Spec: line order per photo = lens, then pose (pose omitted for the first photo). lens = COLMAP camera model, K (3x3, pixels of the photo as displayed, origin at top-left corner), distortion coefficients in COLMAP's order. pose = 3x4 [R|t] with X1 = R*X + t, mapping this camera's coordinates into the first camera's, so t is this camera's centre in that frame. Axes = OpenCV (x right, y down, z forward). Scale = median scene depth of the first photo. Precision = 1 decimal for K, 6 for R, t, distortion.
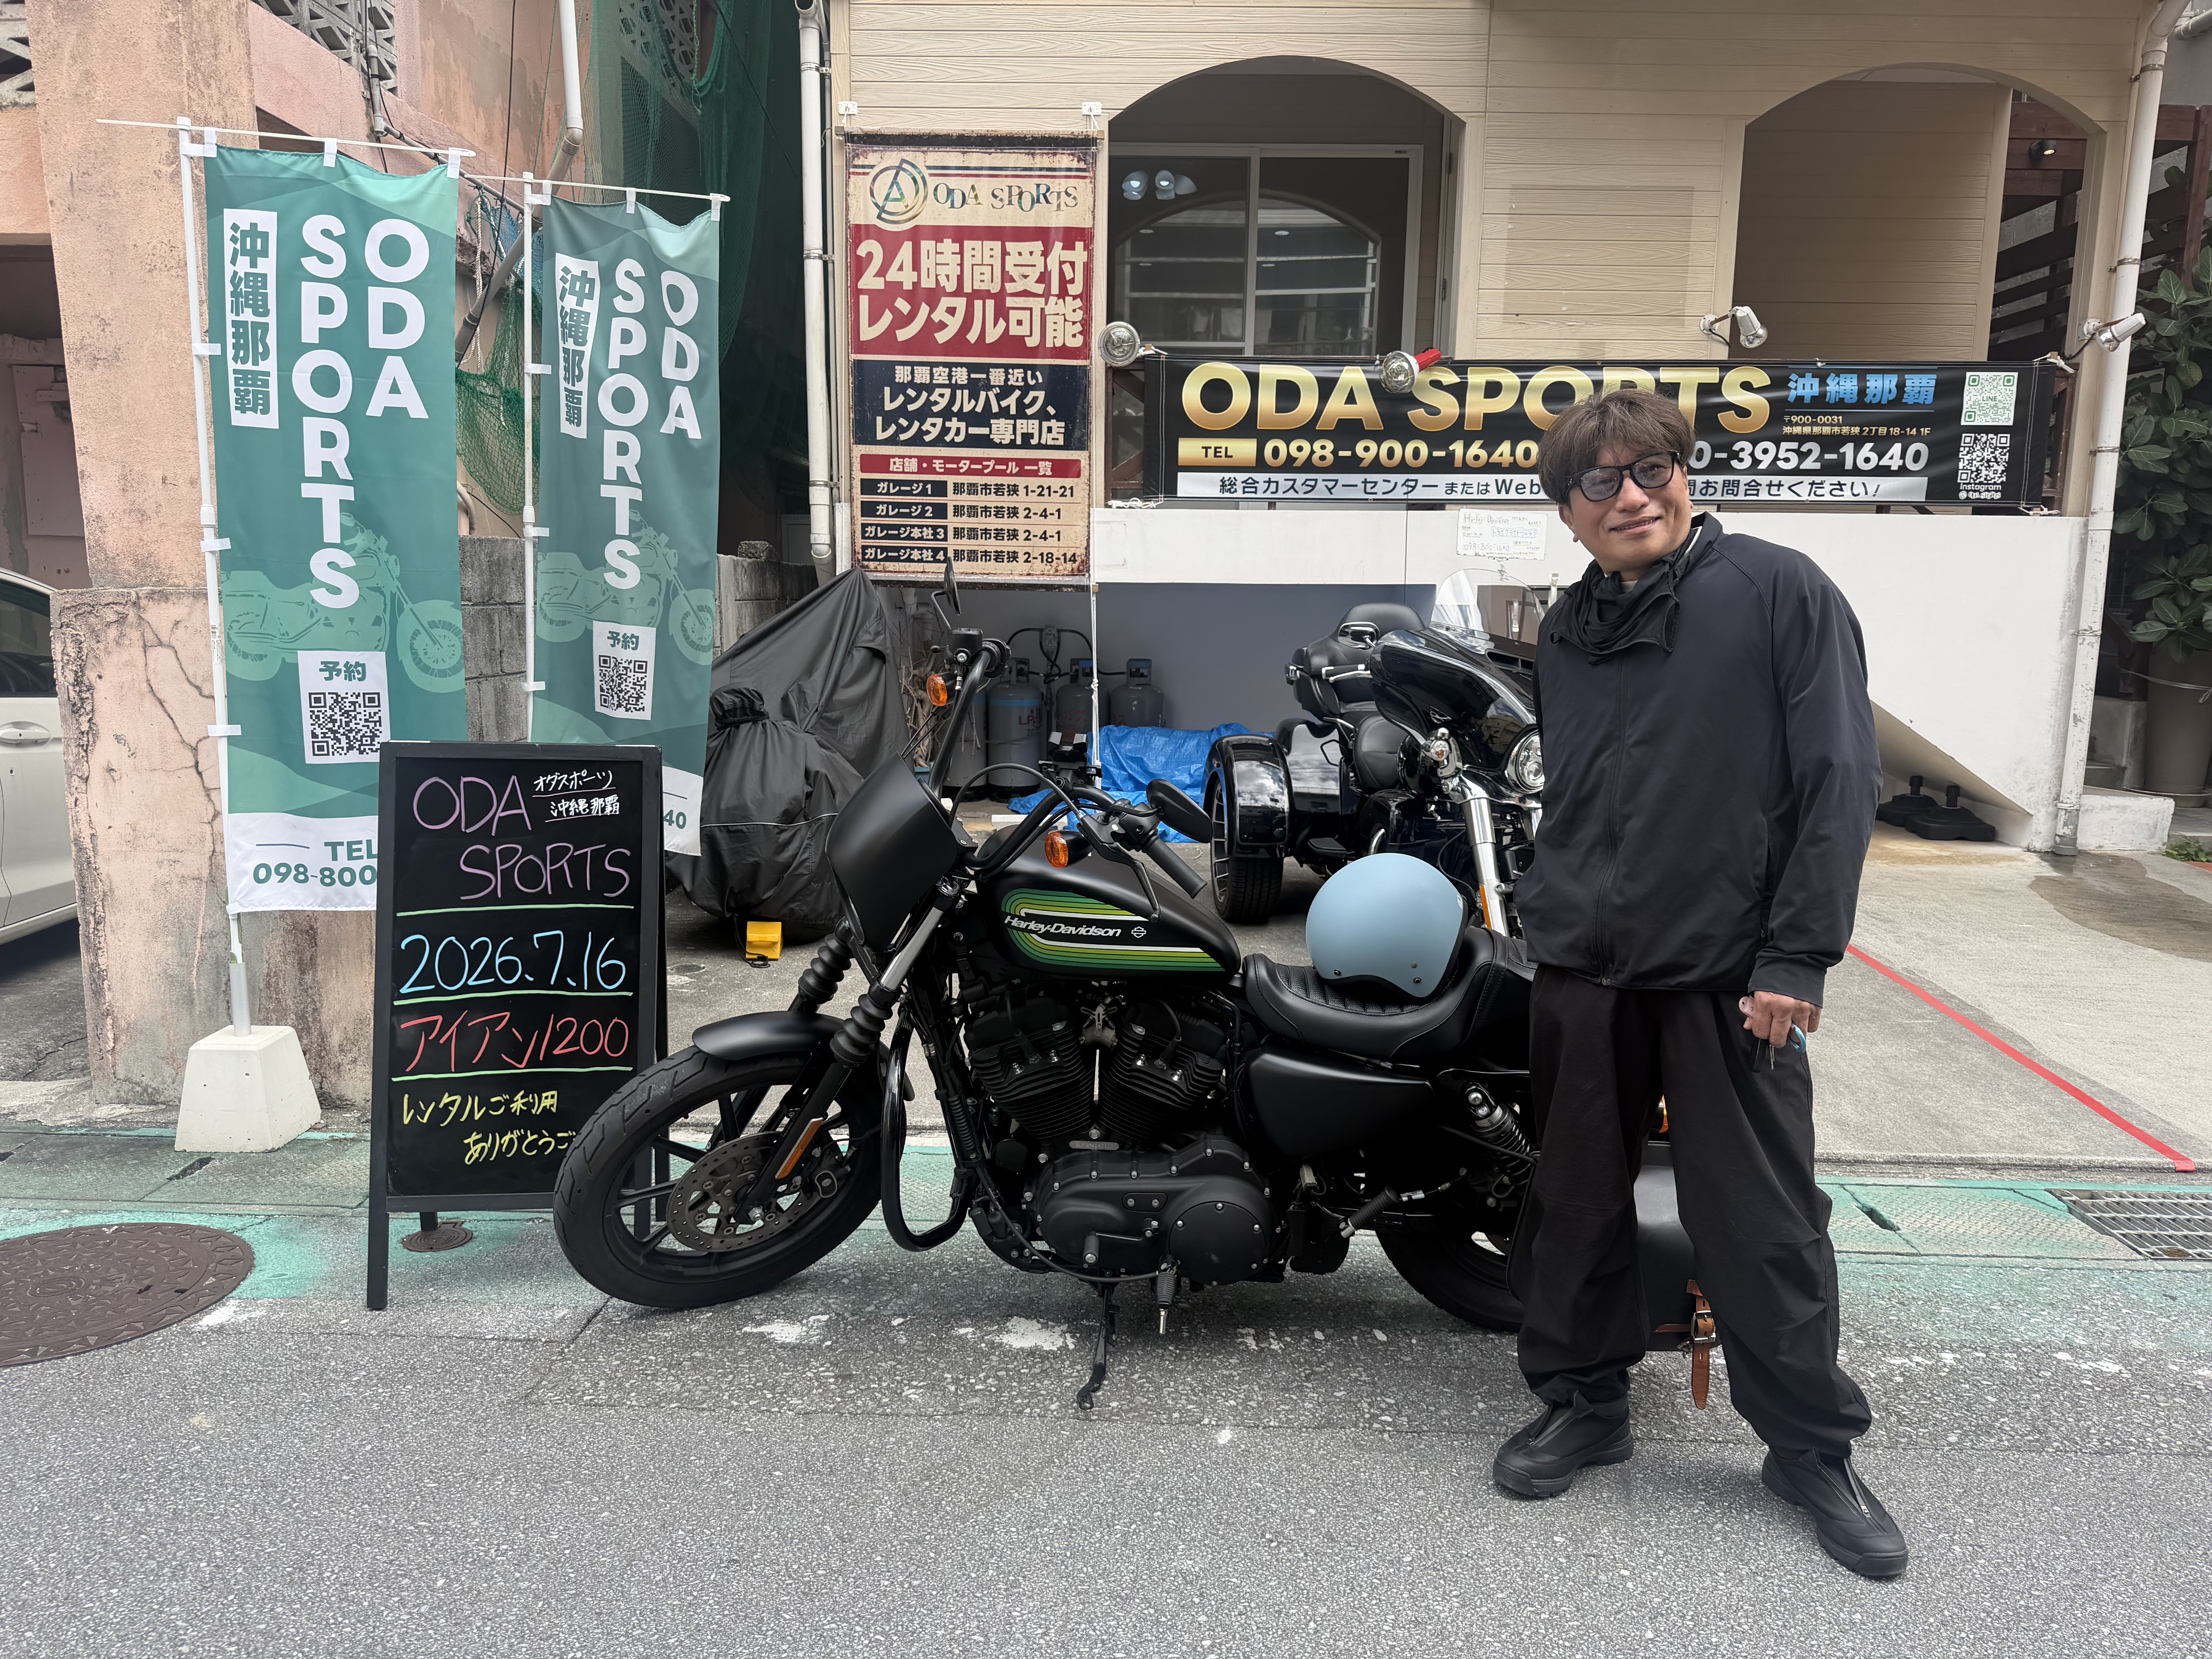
lens RADIAL K [[1623.8, 0, 1129.3], [0, 1623.8, 867.7], [0, 0, 1]] dist [0.071457, -0.092954]
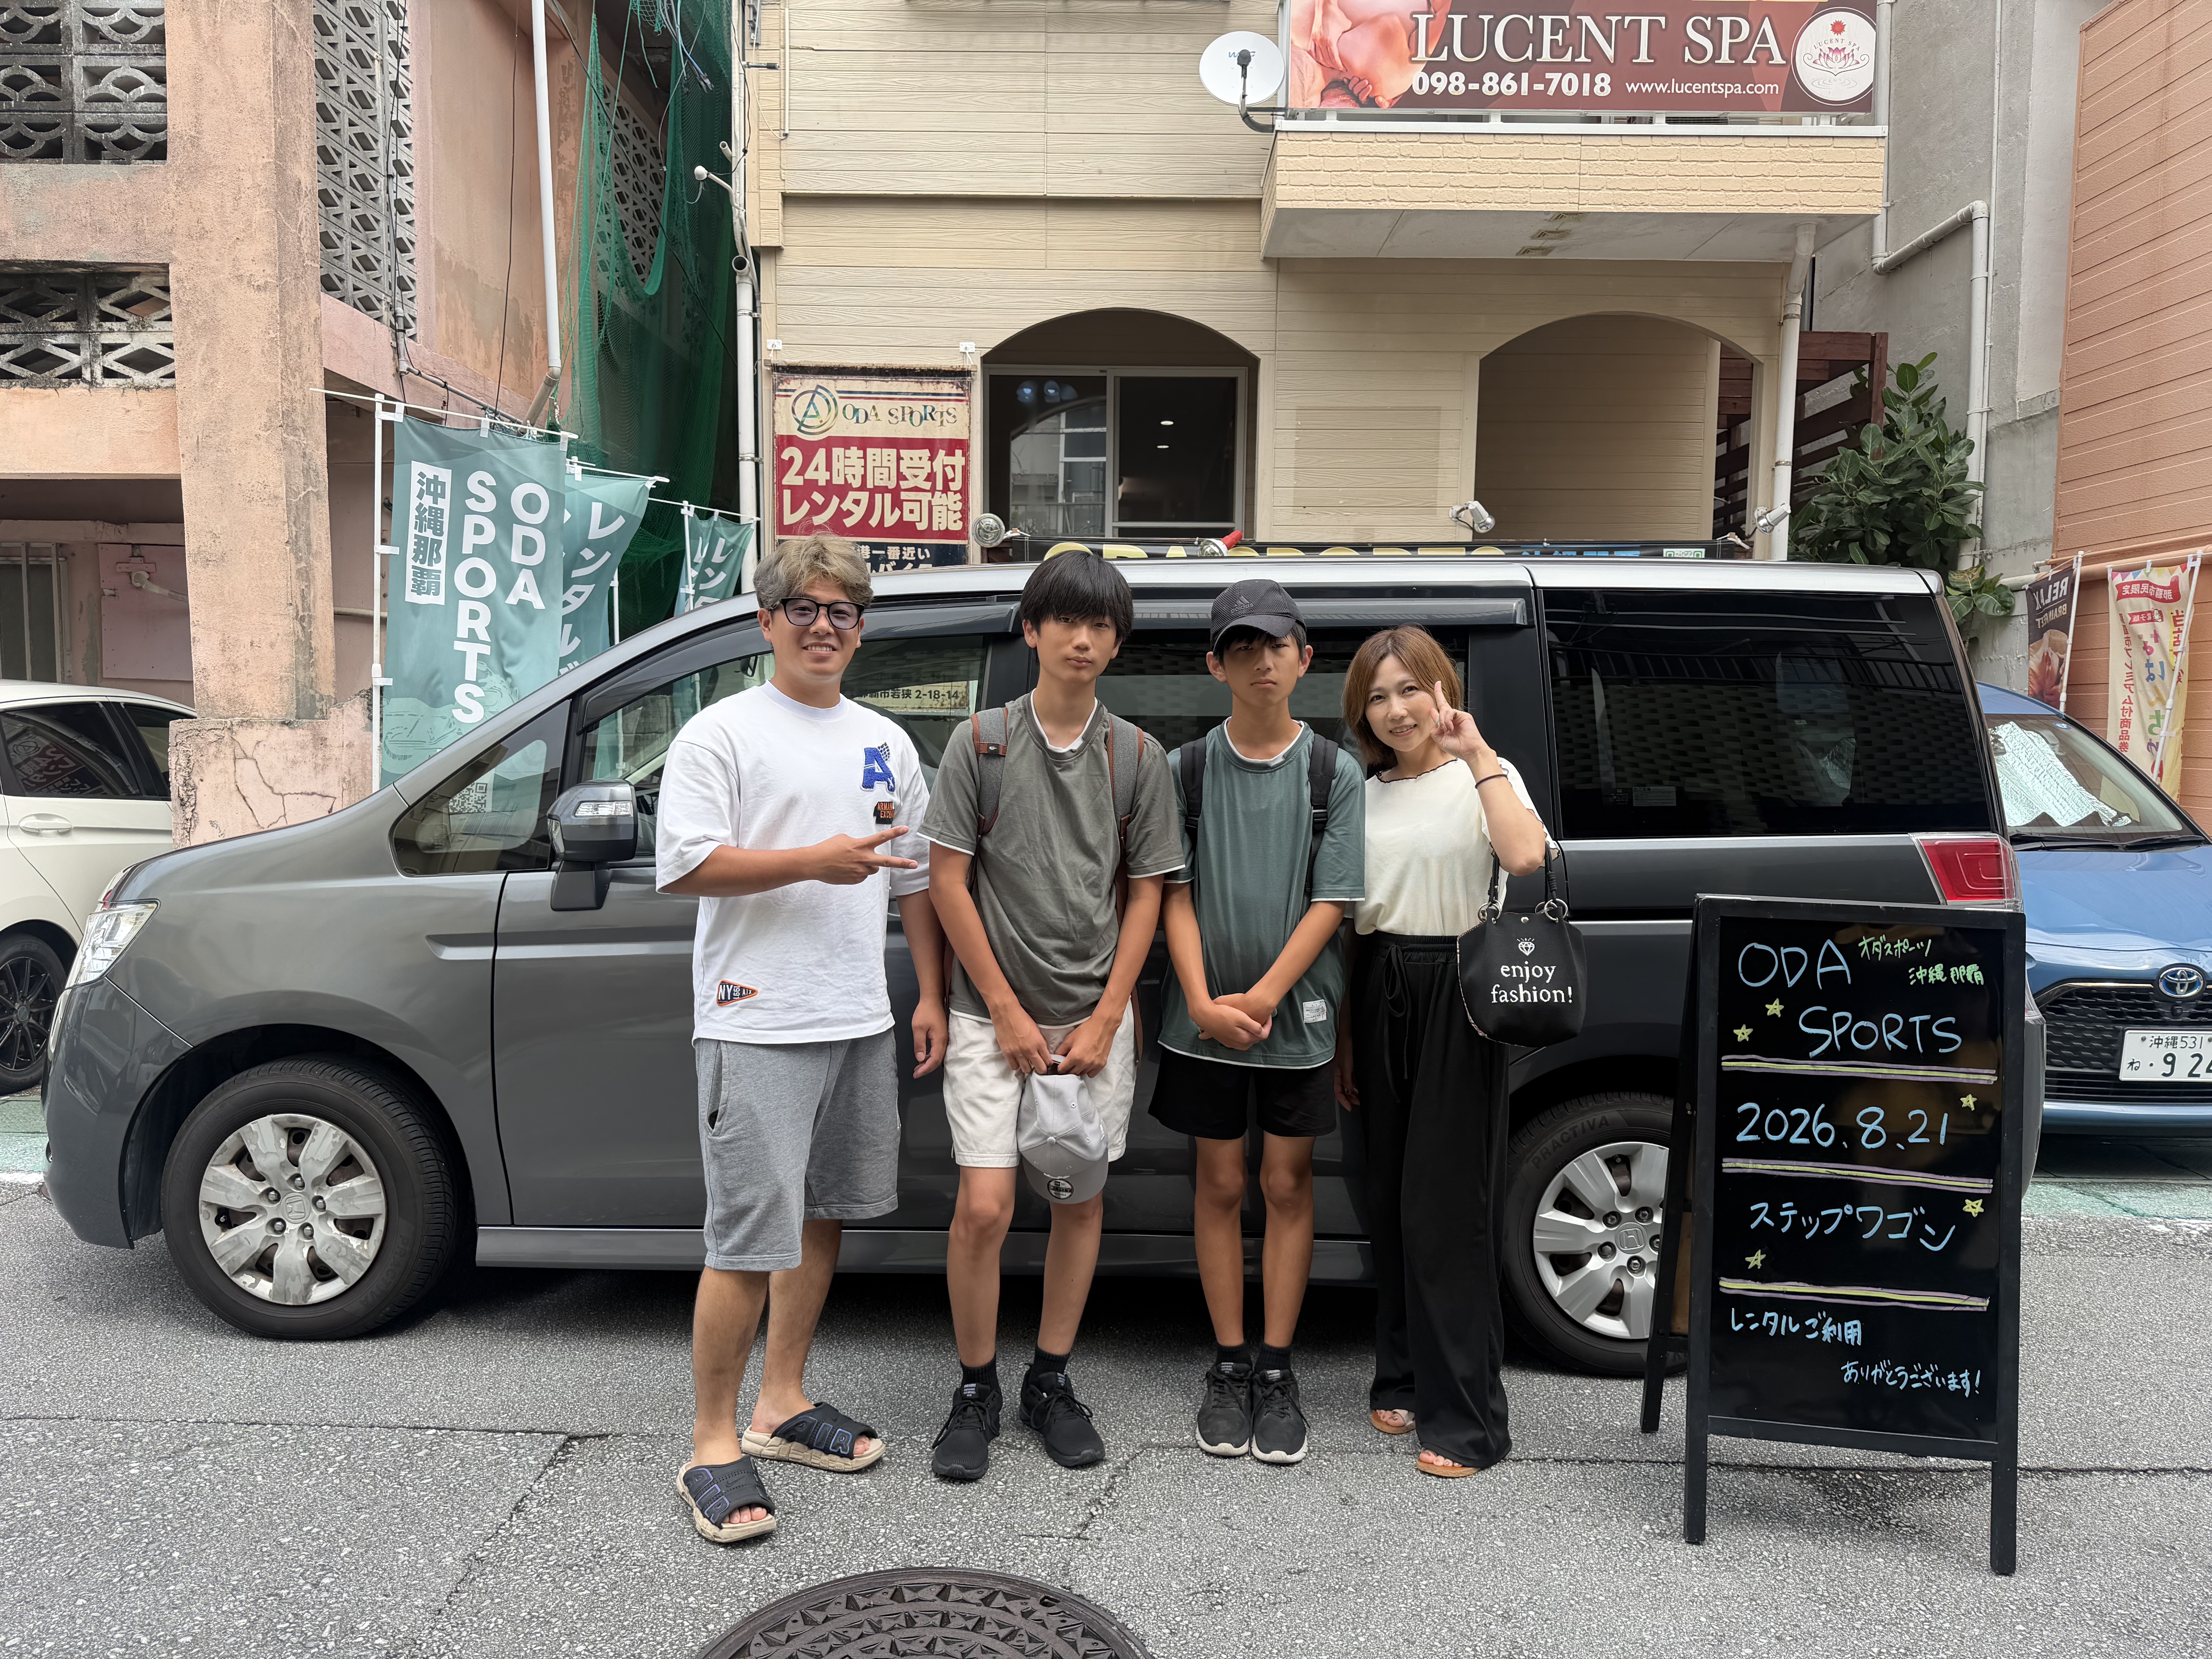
lens RADIAL K [[1623.8, 0, 1135.7], [0, 1623.8, 855.4], [0, 0, 1]] dist [0.071457, -0.092954]
pose [[0.999884, -0.003321, 0.014879, 0.085853], [0.004637, 0.995989, -0.089354, 0.042647], [-0.014522, 0.089413, 0.995889, -0.225882]]
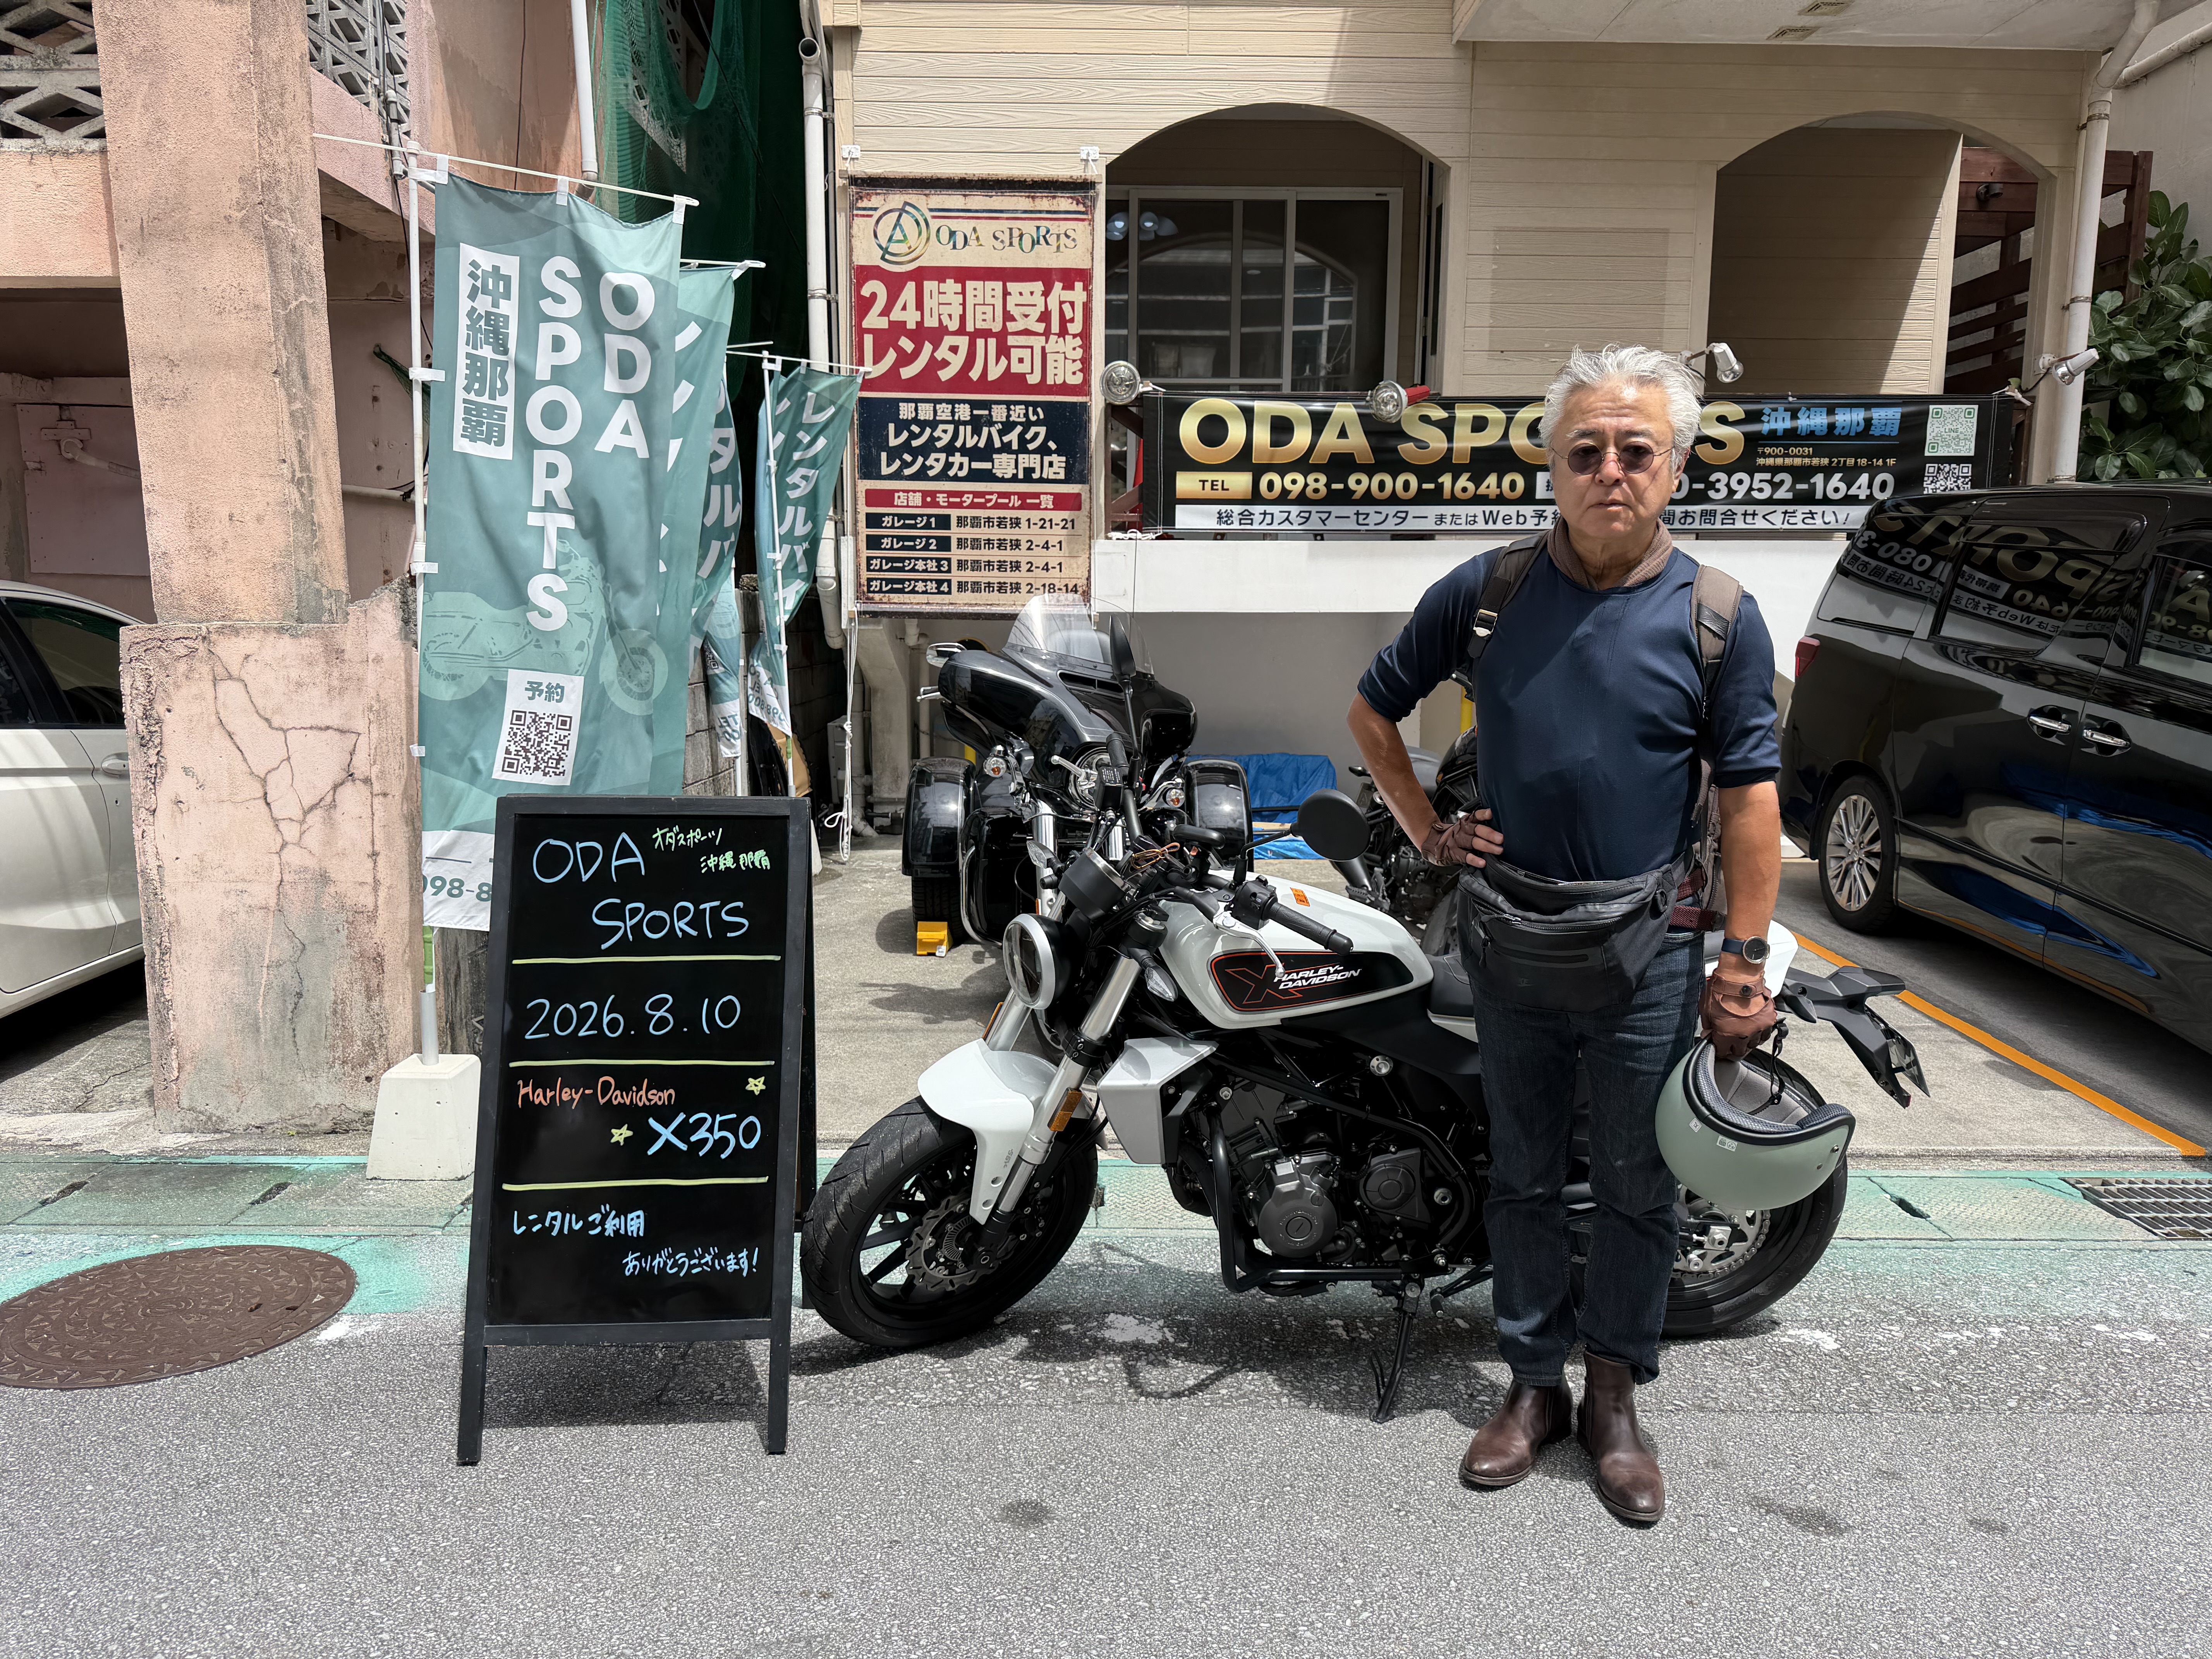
lens RADIAL K [[1623.8, 0, 1138.7], [0, 1623.8, 860.5], [0, 0, 1]] dist [0.071457, -0.092954]
pose [[0.999213, -0.013332, 0.037358, -0.035872], [0.014200, 0.999634, -0.023048, 0.004533], [-0.037037, 0.023561, 0.999036, -0.018094]]
